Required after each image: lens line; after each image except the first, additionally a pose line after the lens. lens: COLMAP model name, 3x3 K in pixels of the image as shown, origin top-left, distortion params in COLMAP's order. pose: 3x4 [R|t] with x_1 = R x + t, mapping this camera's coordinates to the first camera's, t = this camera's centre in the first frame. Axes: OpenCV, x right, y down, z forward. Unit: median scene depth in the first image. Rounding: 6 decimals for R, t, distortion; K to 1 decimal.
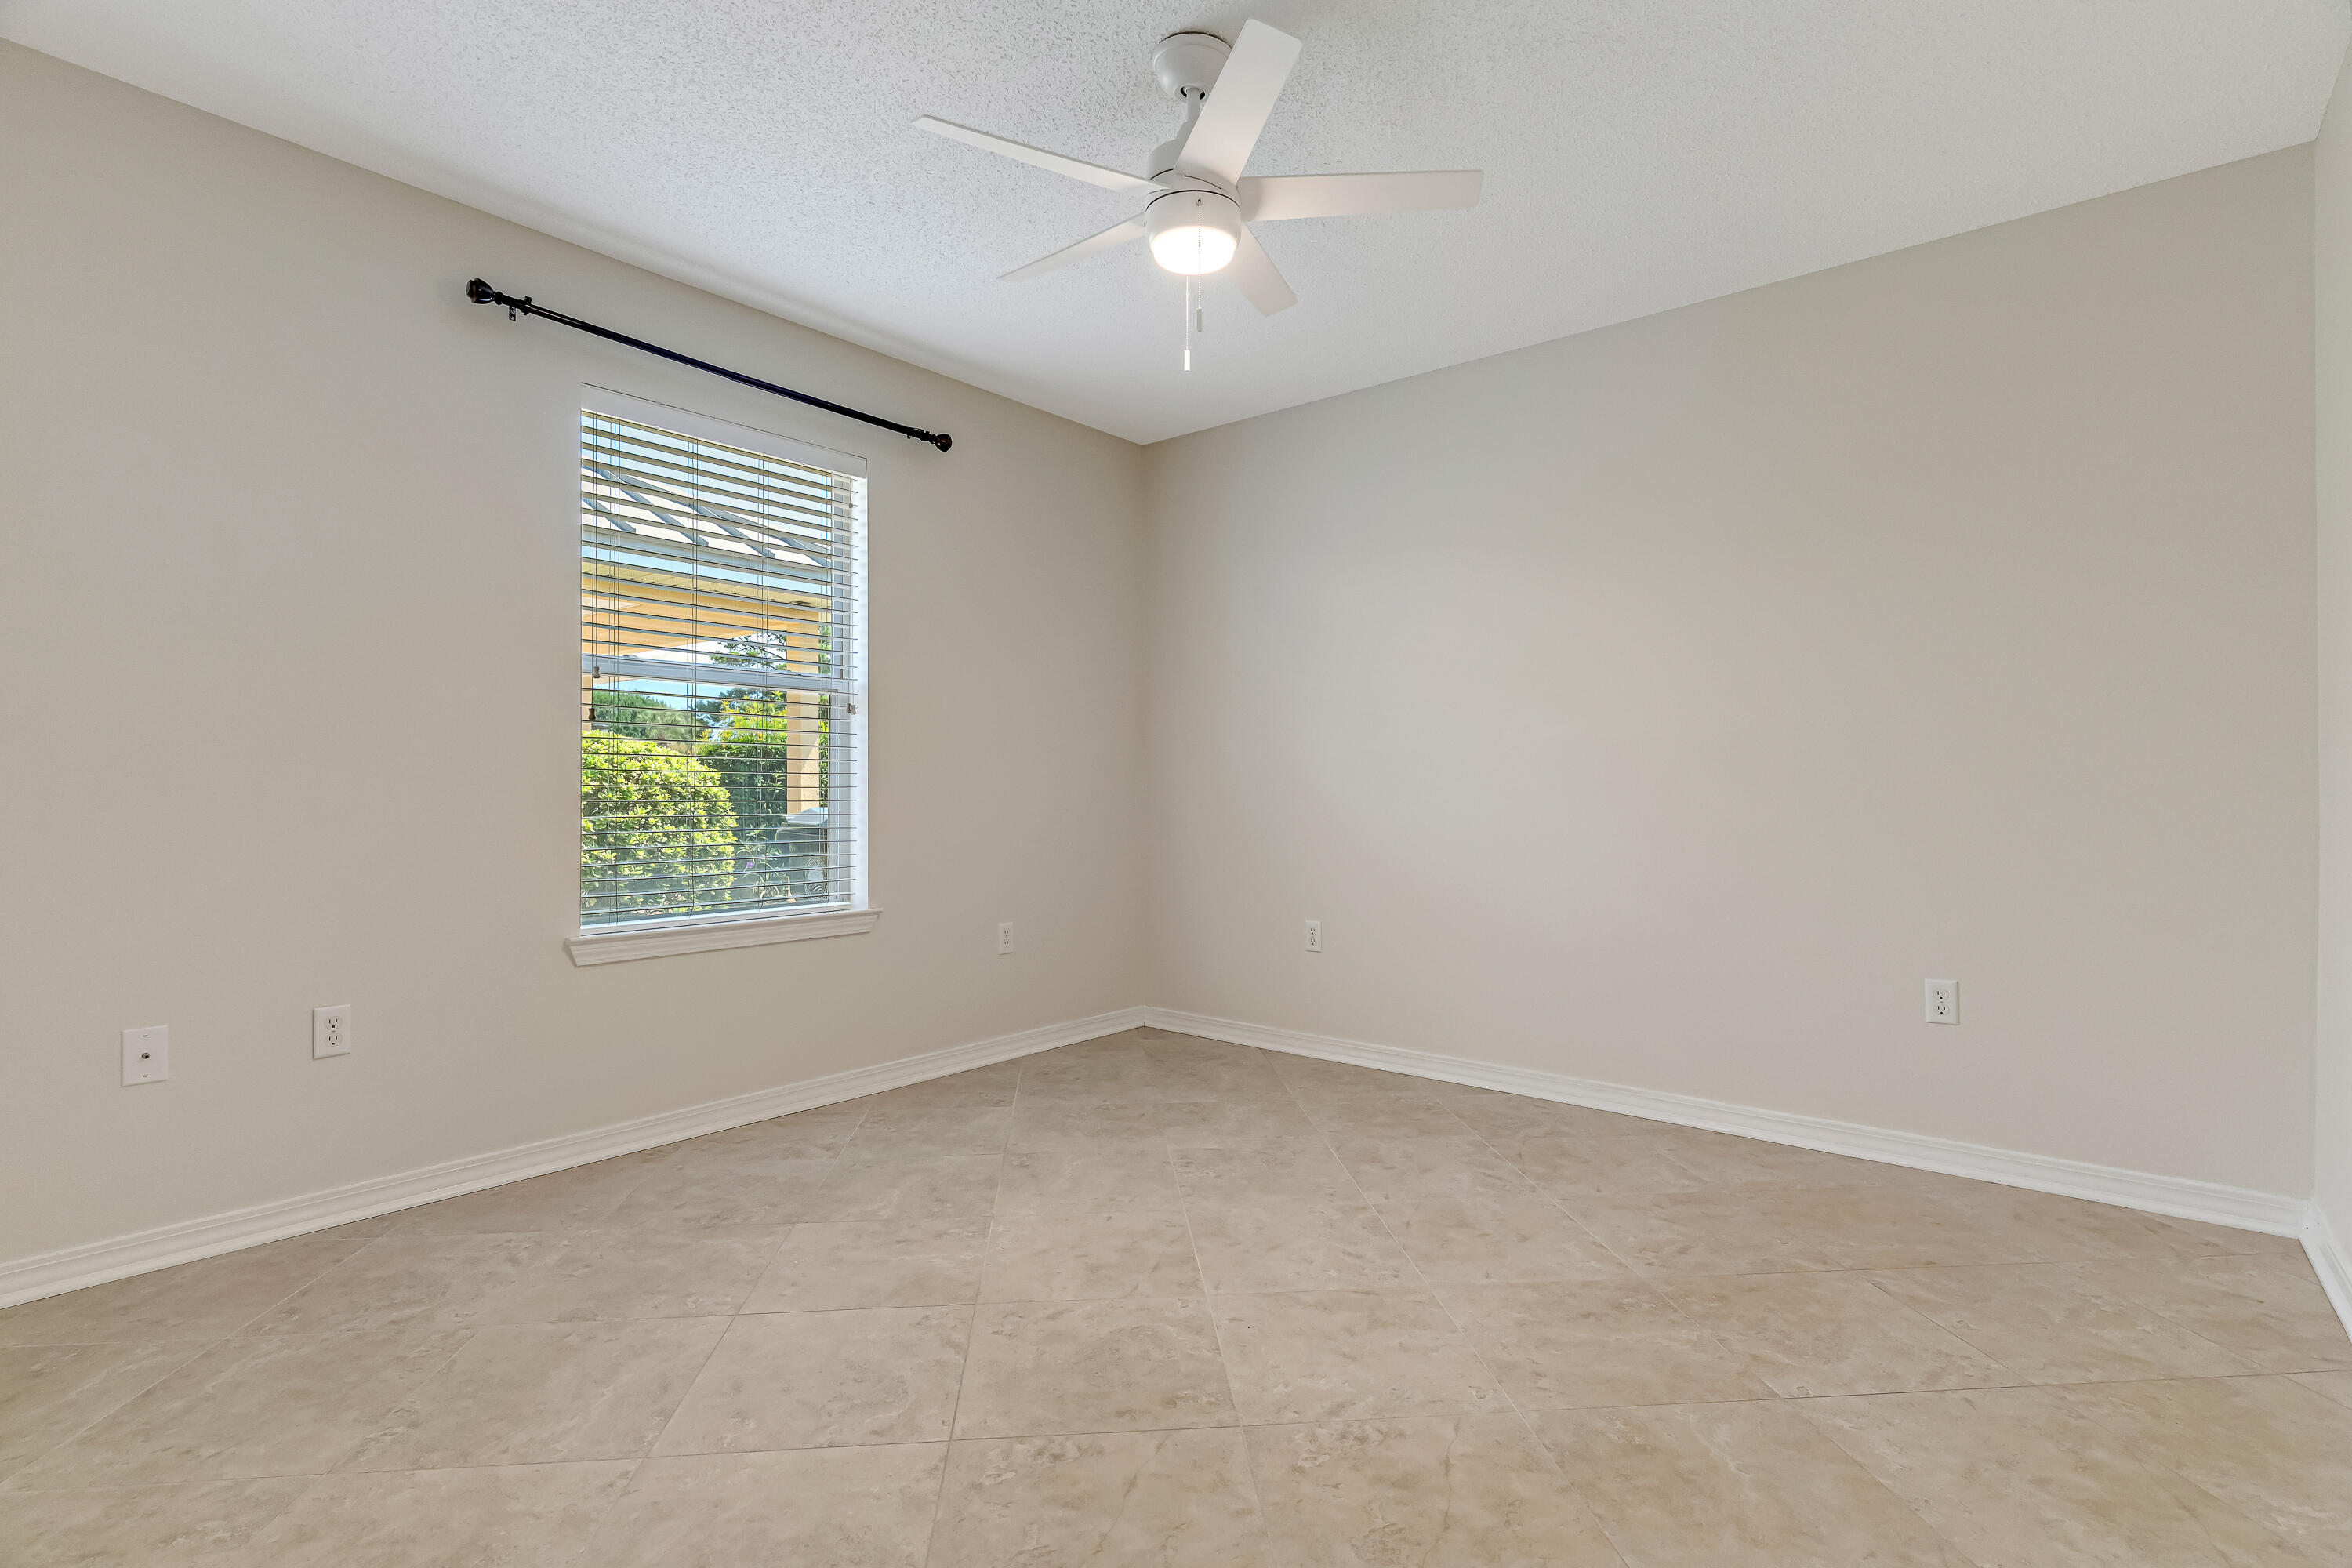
lens RADIAL K [[1131.2, 0, 1182.1], [0, 1131.2, 775.5], [0, 0, 1]] dist [0.007510, -0.003047]
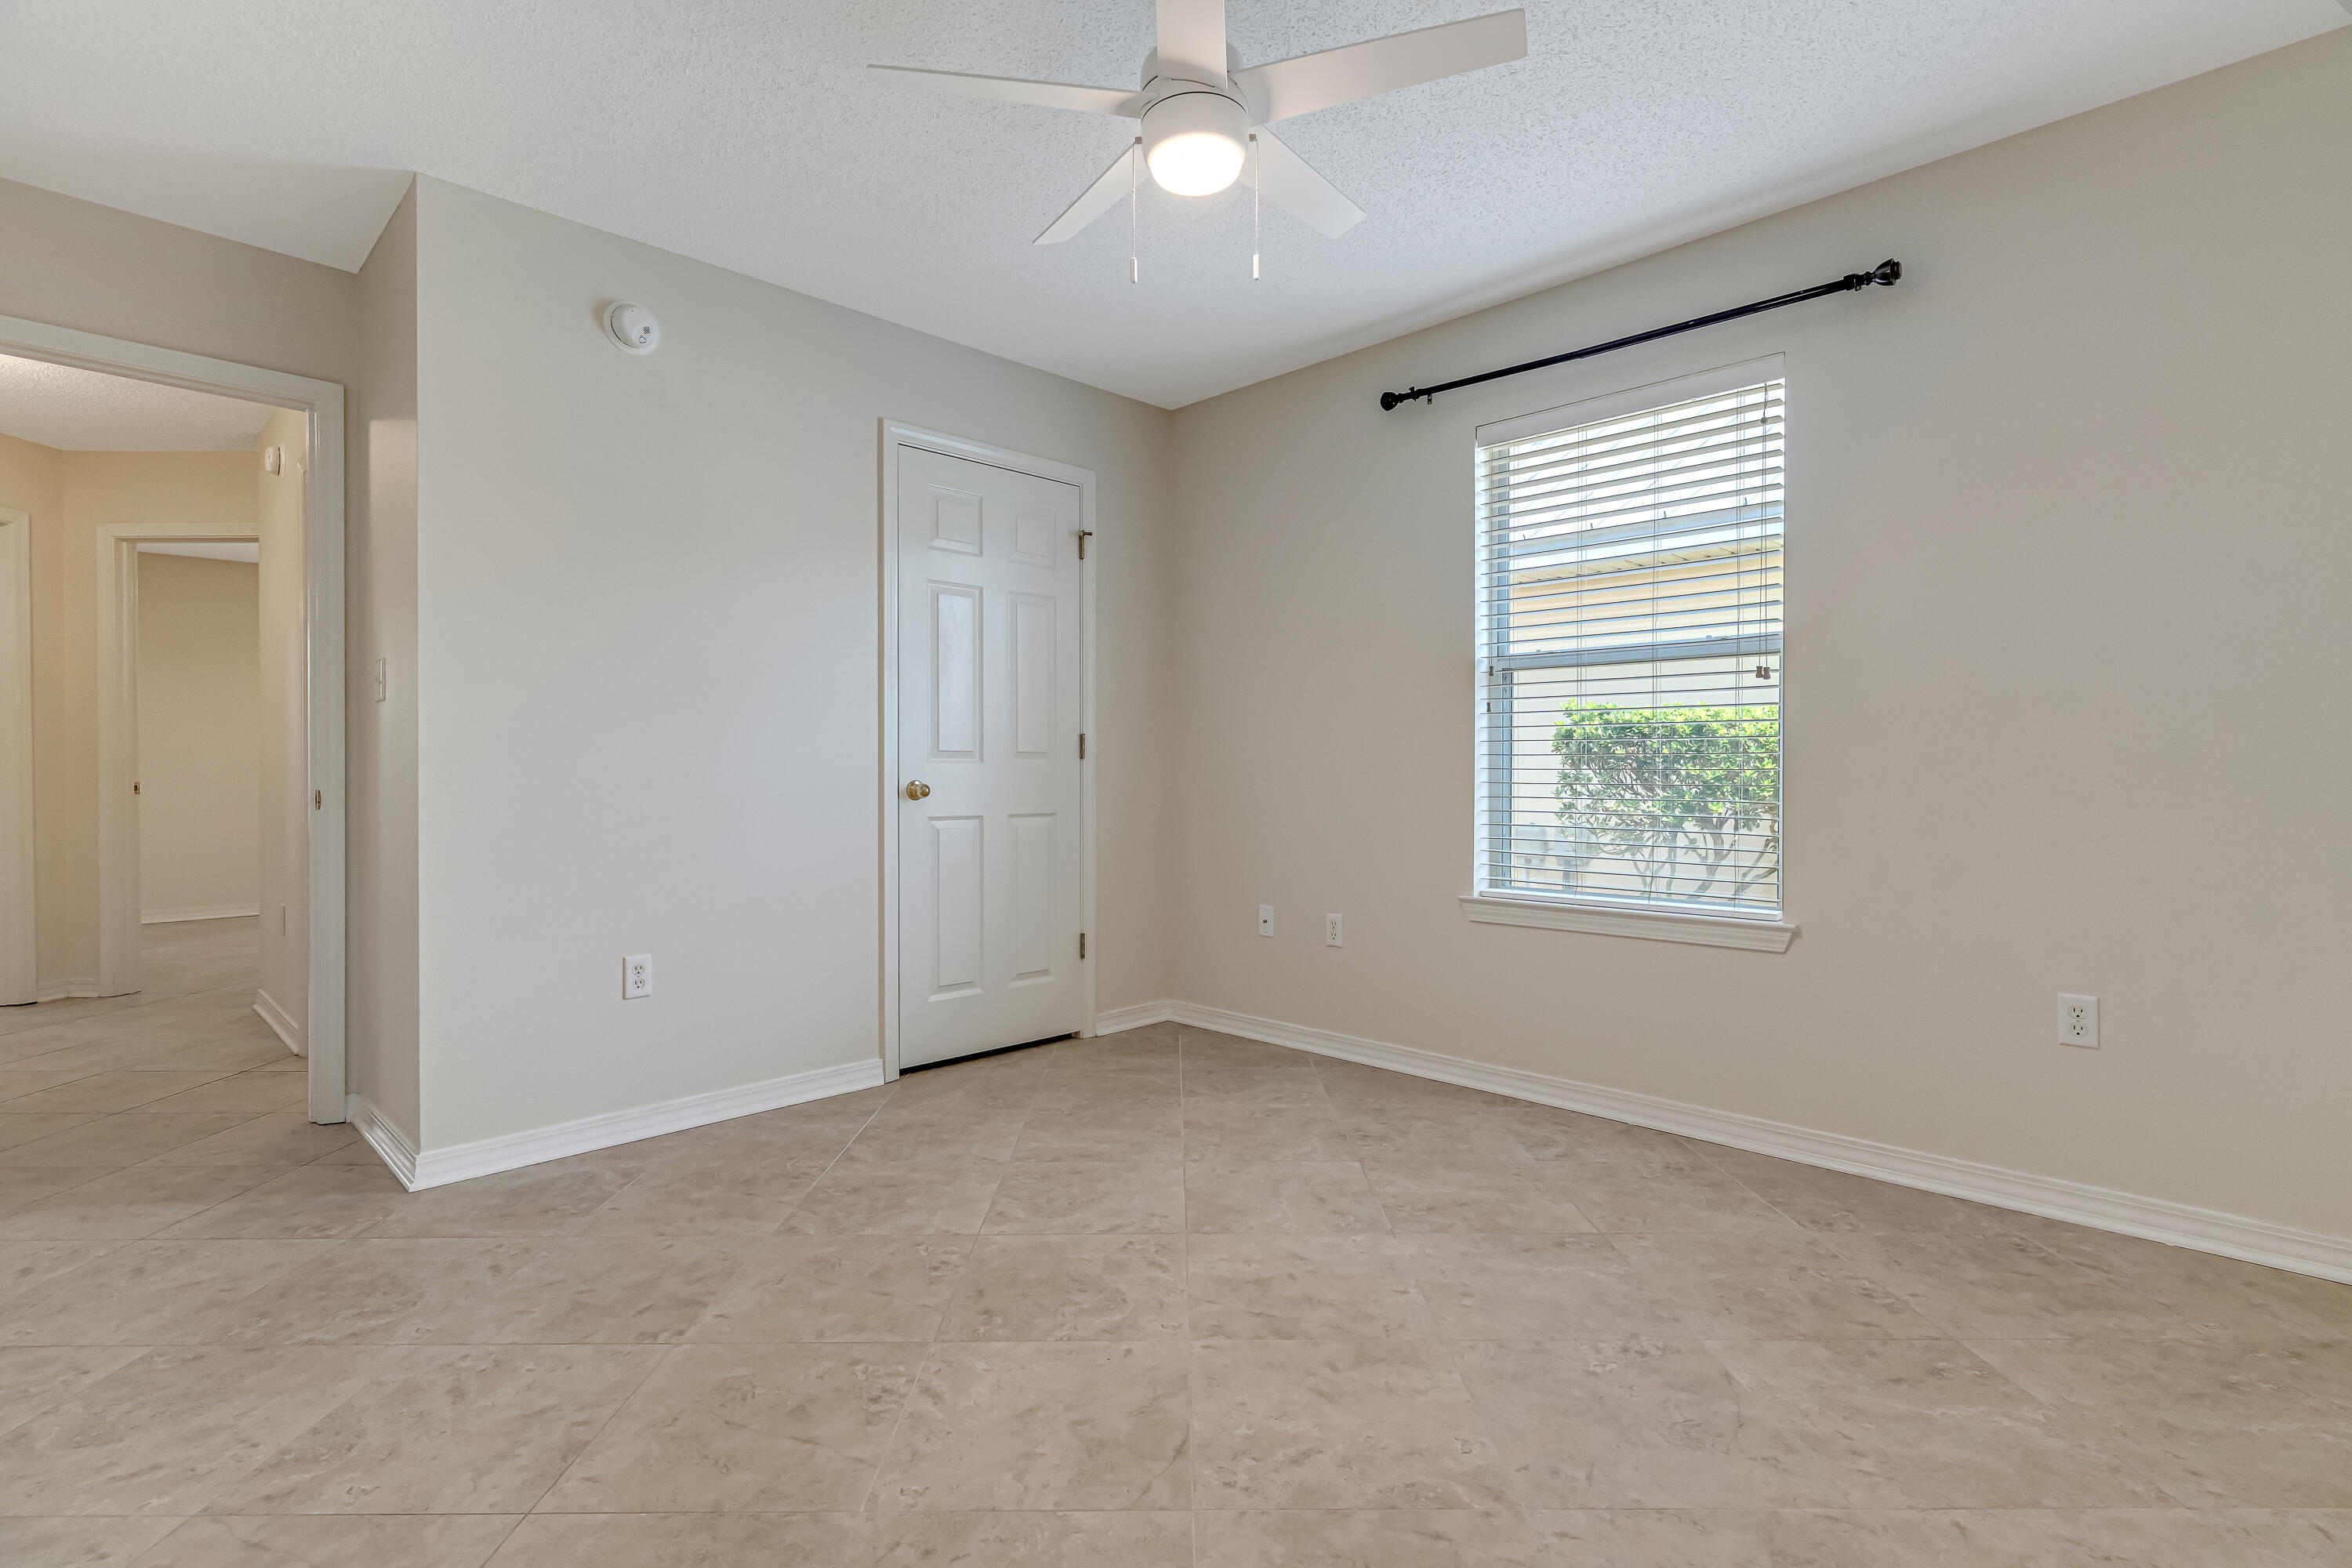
lens RADIAL K [[1131.2, 0, 1182.1], [0, 1131.2, 788.7], [0, 0, 1]] dist [0.007510, -0.003047]
pose [[-0.105527, 0.014375, -0.994313, 0.823095], [0.013898, 0.999819, 0.012979, 0.010405], [0.994319, -0.012449, -0.105708, 0.994321]]
